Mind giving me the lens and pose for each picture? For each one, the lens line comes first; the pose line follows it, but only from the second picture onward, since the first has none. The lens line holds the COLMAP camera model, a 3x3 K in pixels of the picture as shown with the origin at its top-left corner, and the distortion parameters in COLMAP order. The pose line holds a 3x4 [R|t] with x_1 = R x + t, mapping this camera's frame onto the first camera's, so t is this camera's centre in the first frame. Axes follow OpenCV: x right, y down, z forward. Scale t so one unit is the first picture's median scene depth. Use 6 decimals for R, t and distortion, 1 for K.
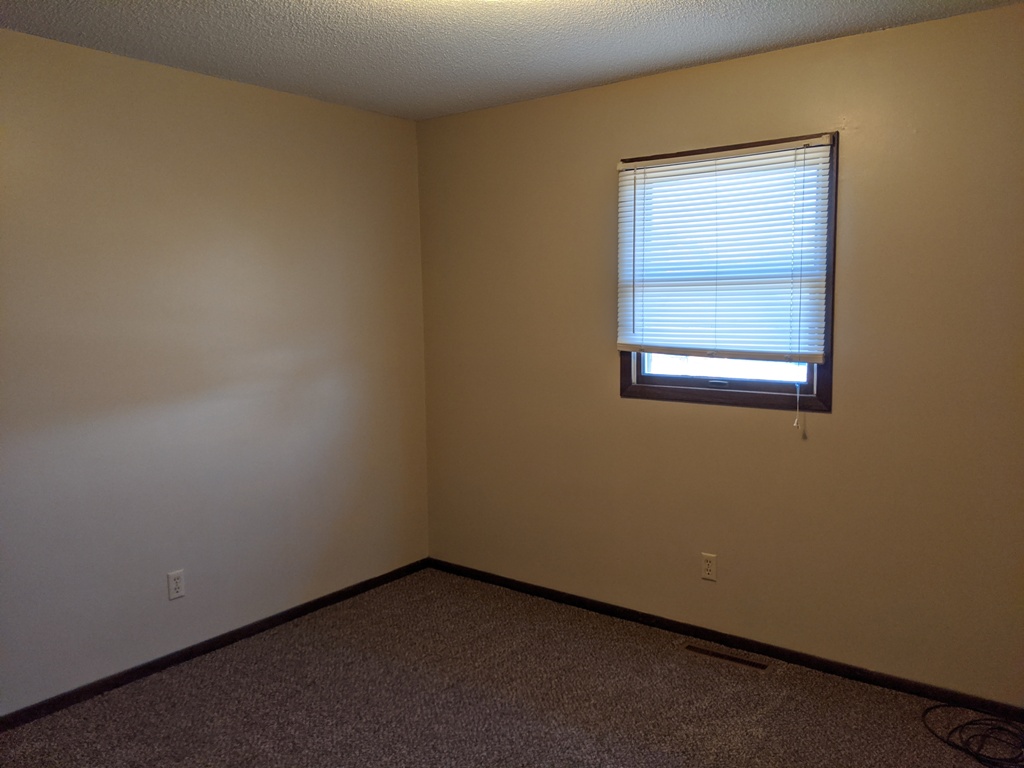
lens RADIAL K [[811.8, 0, 512.0], [0, 811.8, 384.0], [0, 0, 1]] dist [0.000188, -0.006127]
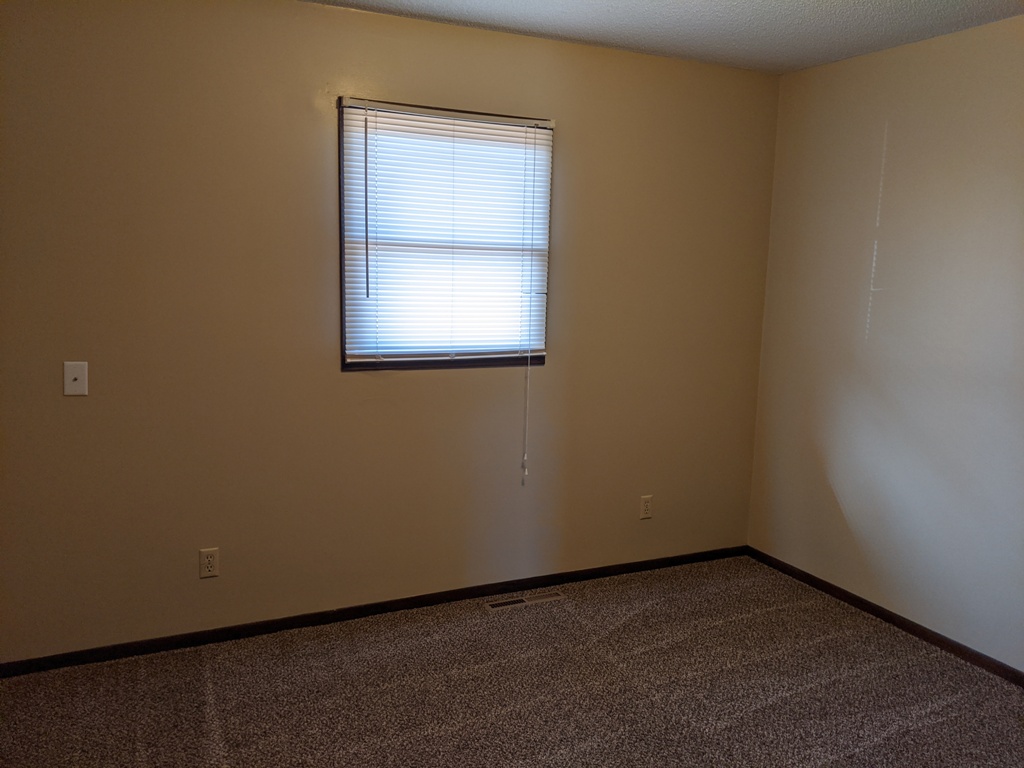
lens RADIAL K [[811.8, 0, 512.0], [0, 811.8, 384.0], [0, 0, 1]] dist [0.000188, -0.006127]
pose [[0.435370, -0.102693, 0.894375, -0.598375], [0.063053, 0.994511, 0.083498, -0.033398], [-0.898041, 0.020041, 0.439456, 0.483122]]
